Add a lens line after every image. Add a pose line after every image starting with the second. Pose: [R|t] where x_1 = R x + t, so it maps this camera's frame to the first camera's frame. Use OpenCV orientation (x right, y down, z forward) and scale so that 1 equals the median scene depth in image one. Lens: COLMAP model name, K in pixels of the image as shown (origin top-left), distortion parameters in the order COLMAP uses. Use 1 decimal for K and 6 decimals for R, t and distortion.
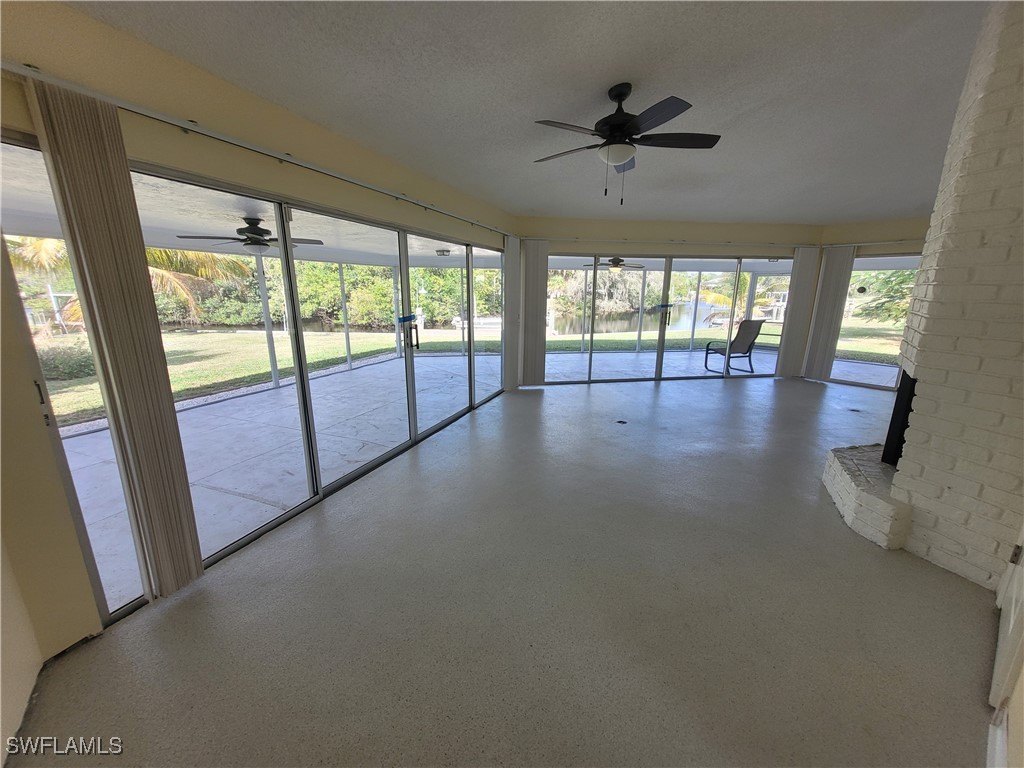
lens RADIAL K [[400.2, 0, 509.5], [0, 400.2, 384.6], [0, 0, 1]] dist [0.010674, -0.002458]
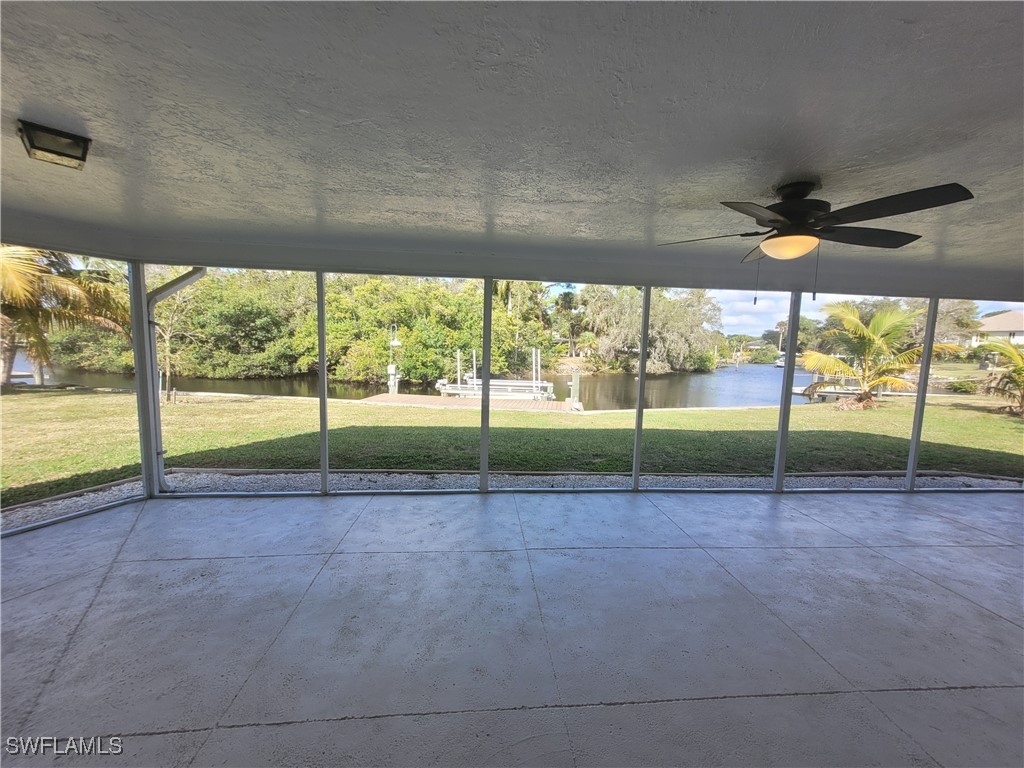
lens RADIAL K [[400.2, 0, 509.5], [0, 400.2, 384.6], [0, 0, 1]] dist [0.010674, -0.002458]
pose [[0.996794, 0.027209, -0.075239, 0.022833], [-0.037398, 0.989793, -0.137518, -0.035128], [0.070729, 0.139891, 0.987638, 0.166739]]
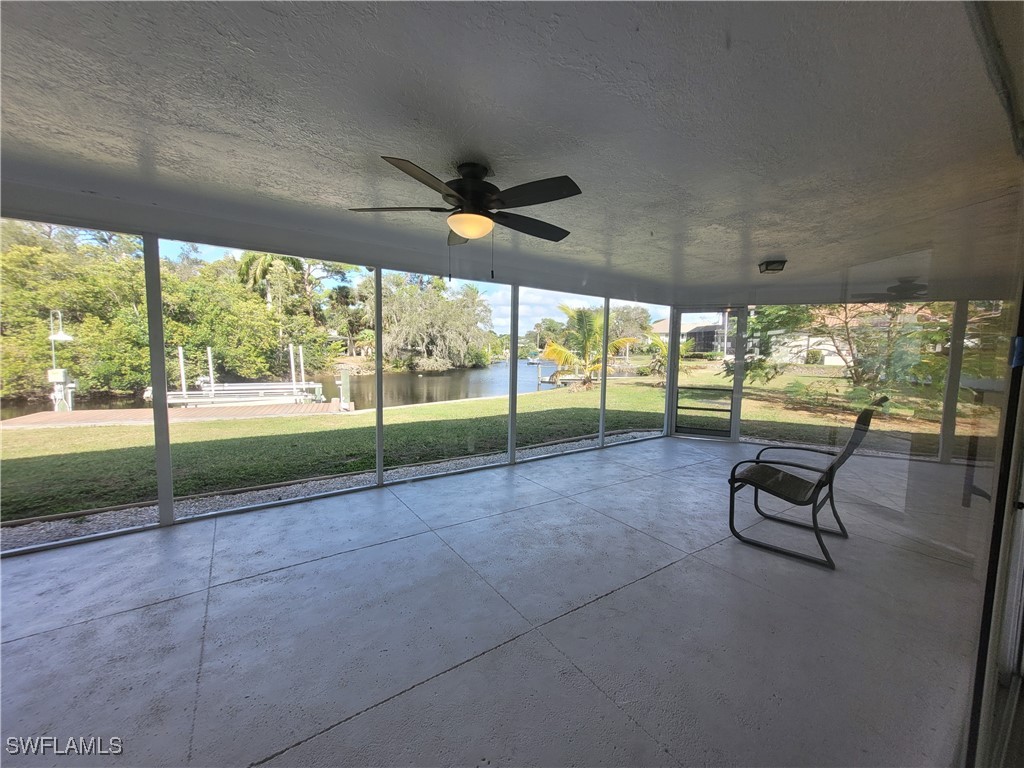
lens RADIAL K [[401.7, 0, 512.0], [0, 401.7, 384.0], [0, 0, 1]] dist [0.008857, -0.000272]
pose [[0.902562, -0.028240, 0.429633, 0.038365], [0.089604, 0.988319, -0.123275, -0.032566], [-0.421133, 0.149760, 0.894549, 0.171331]]
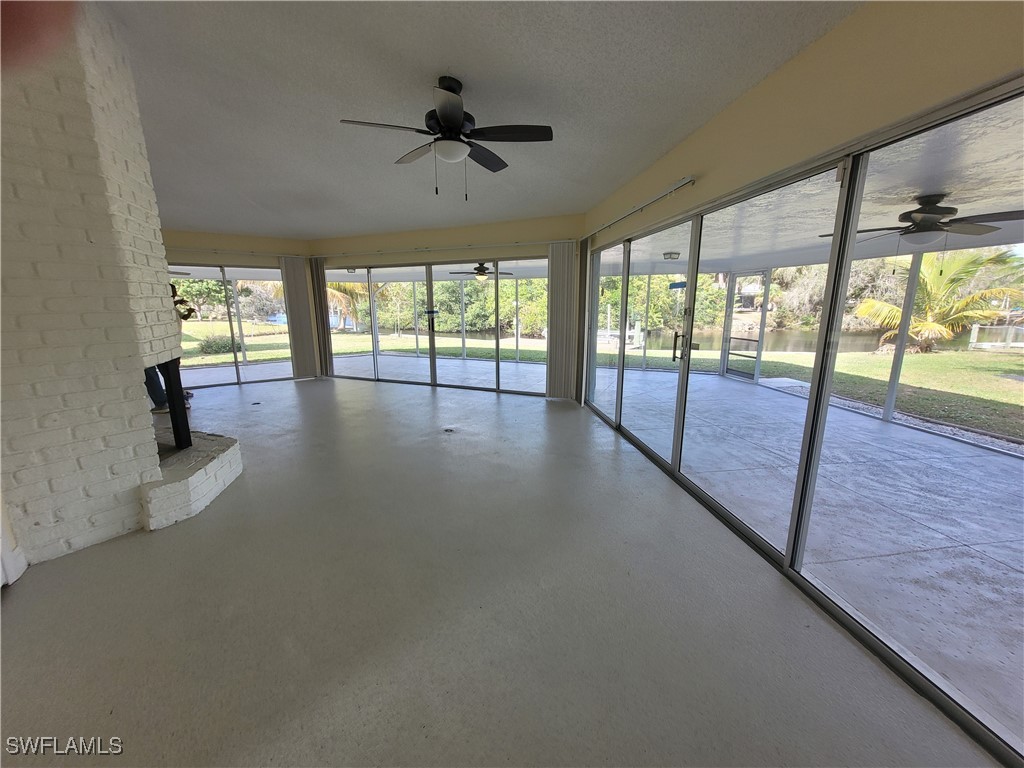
lens RADIAL K [[400.2, 0, 509.5], [0, 400.2, 384.6], [0, 0, 1]] dist [0.010674, -0.002458]
pose [[0.841334, 0.098588, -0.531448, 0.192184], [-0.115802, 0.993272, 0.000934, -0.006602], [0.527964, 0.060757, 0.847091, 0.044867]]
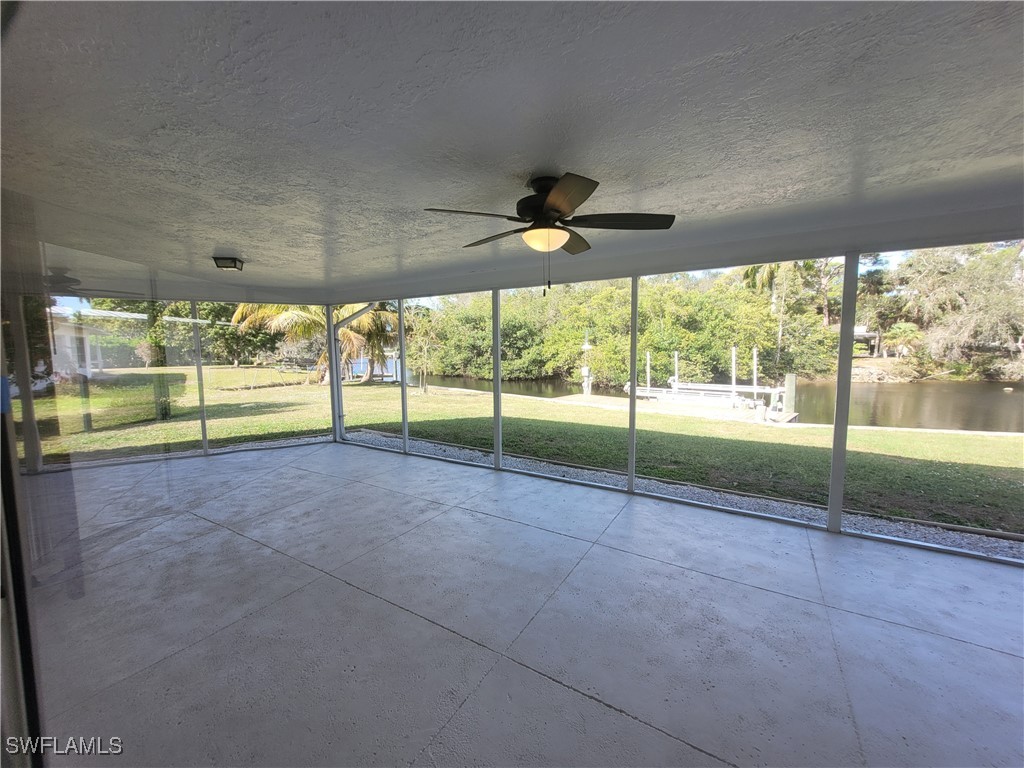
lens RADIAL K [[401.7, 0, 512.0], [0, 401.7, 384.0], [0, 0, 1]] dist [0.008857, -0.000272]
pose [[0.757245, 0.045726, -0.651528, 0.102170], [-0.139539, 0.985841, -0.092991, -0.036703], [0.638051, 0.161330, 0.752903, 0.179909]]
